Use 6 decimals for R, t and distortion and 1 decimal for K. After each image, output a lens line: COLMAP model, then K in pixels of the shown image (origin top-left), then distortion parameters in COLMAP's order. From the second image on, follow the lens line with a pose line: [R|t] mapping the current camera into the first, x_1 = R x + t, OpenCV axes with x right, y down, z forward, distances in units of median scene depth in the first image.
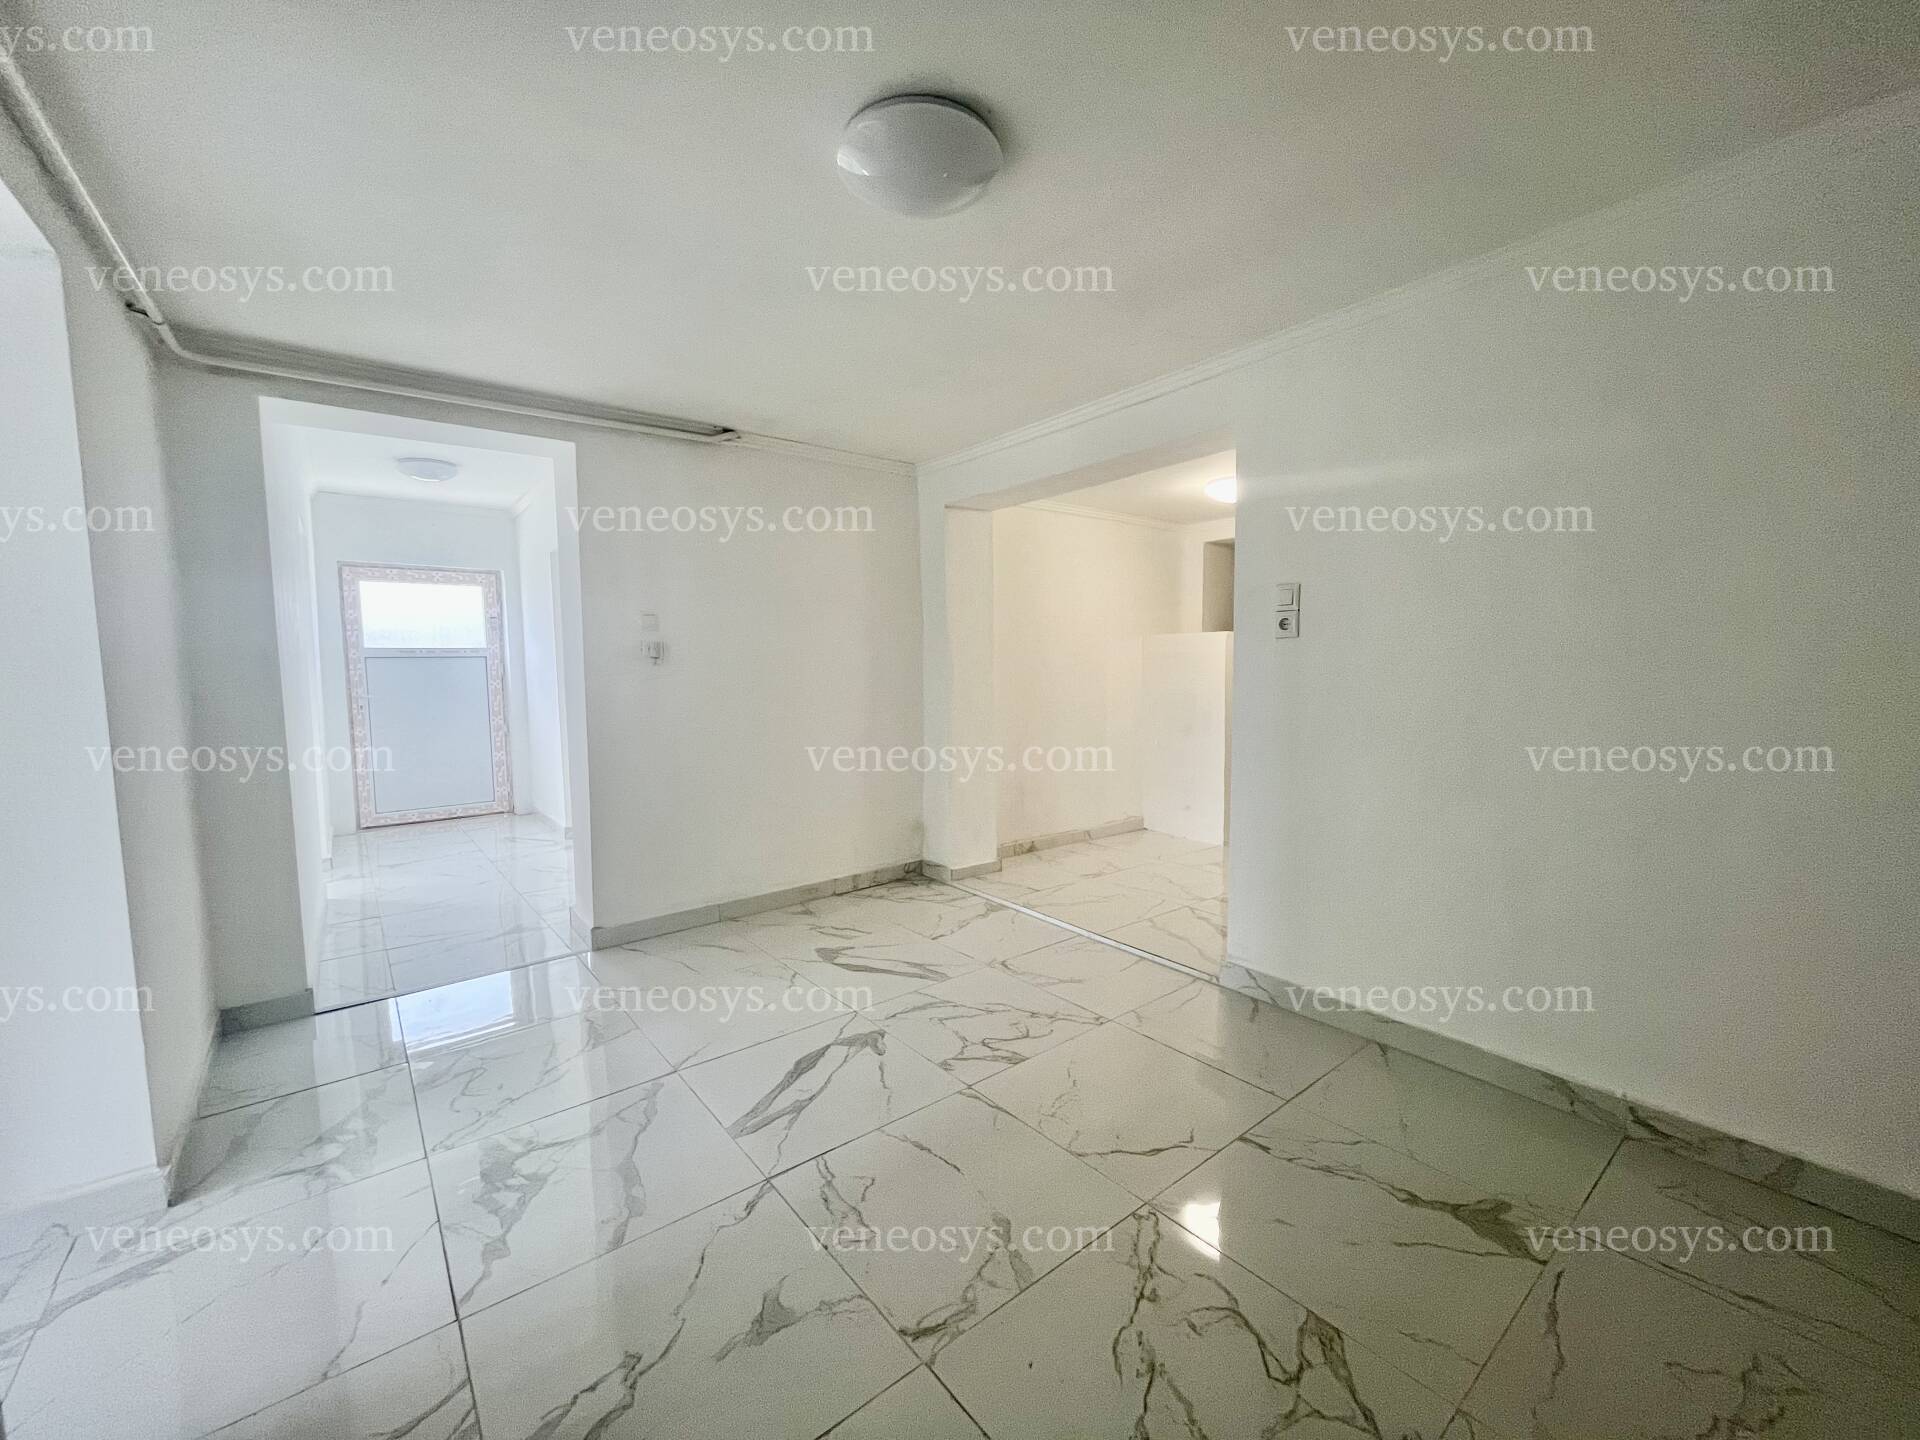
lens RADIAL K [[769.9, 0, 958.4], [0, 769.9, 723.5], [0, 0, 1]] dist [-0.003519, -0.000055]
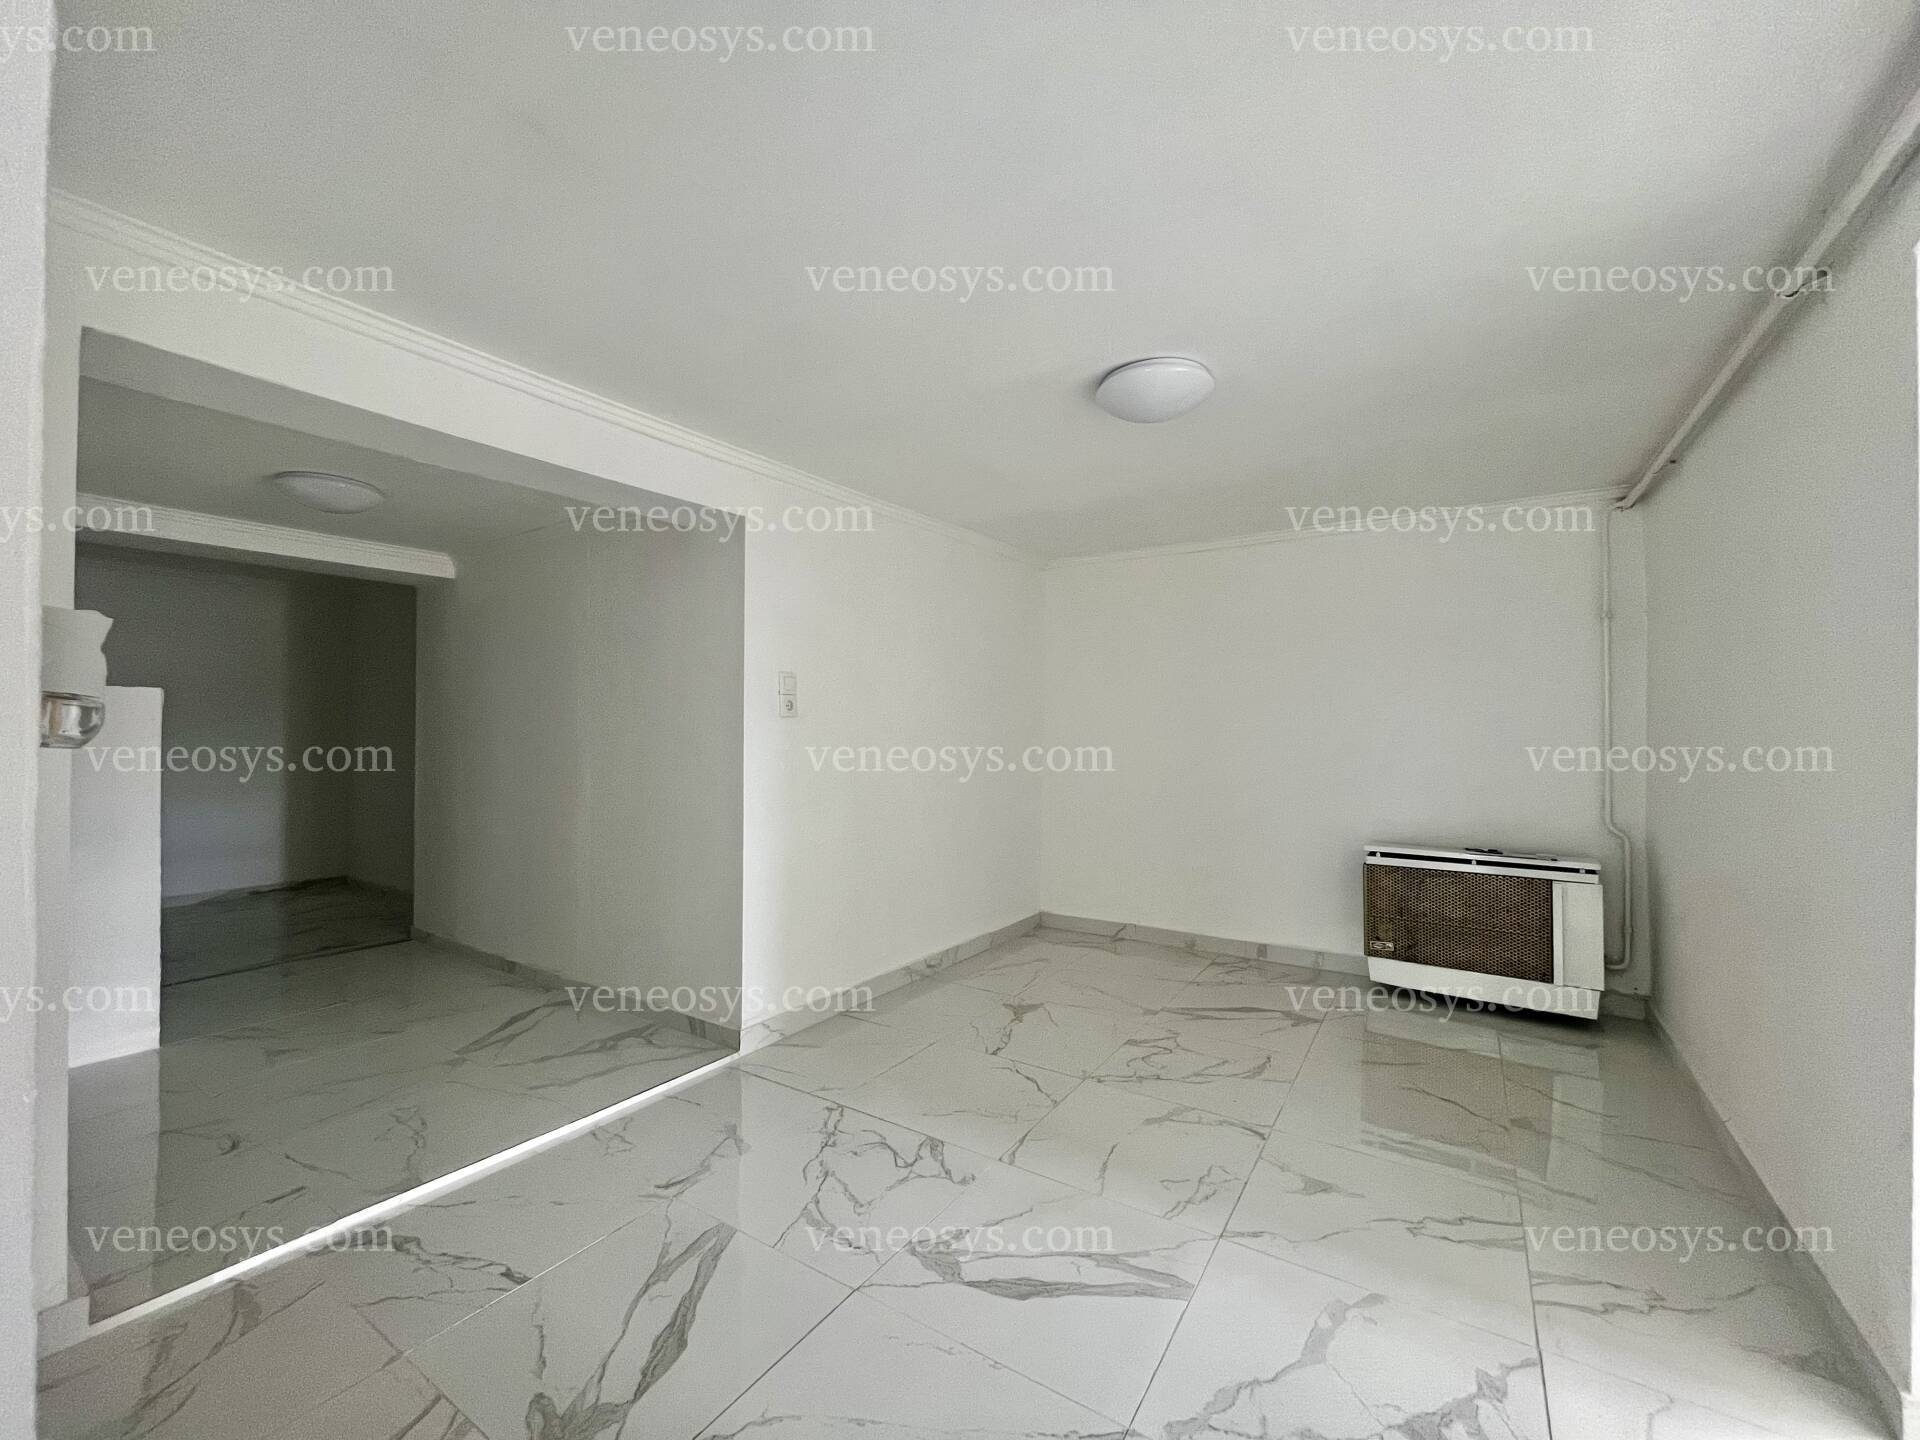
lens RADIAL K [[769.9, 0, 958.4], [0, 769.9, 723.5], [0, 0, 1]] dist [-0.003519, -0.000055]
pose [[-0.303231, 0.019048, 0.952727, -1.039680], [0.081544, 0.996651, 0.006028, -0.113119], [-0.949422, 0.079517, -0.303769, 1.461212]]
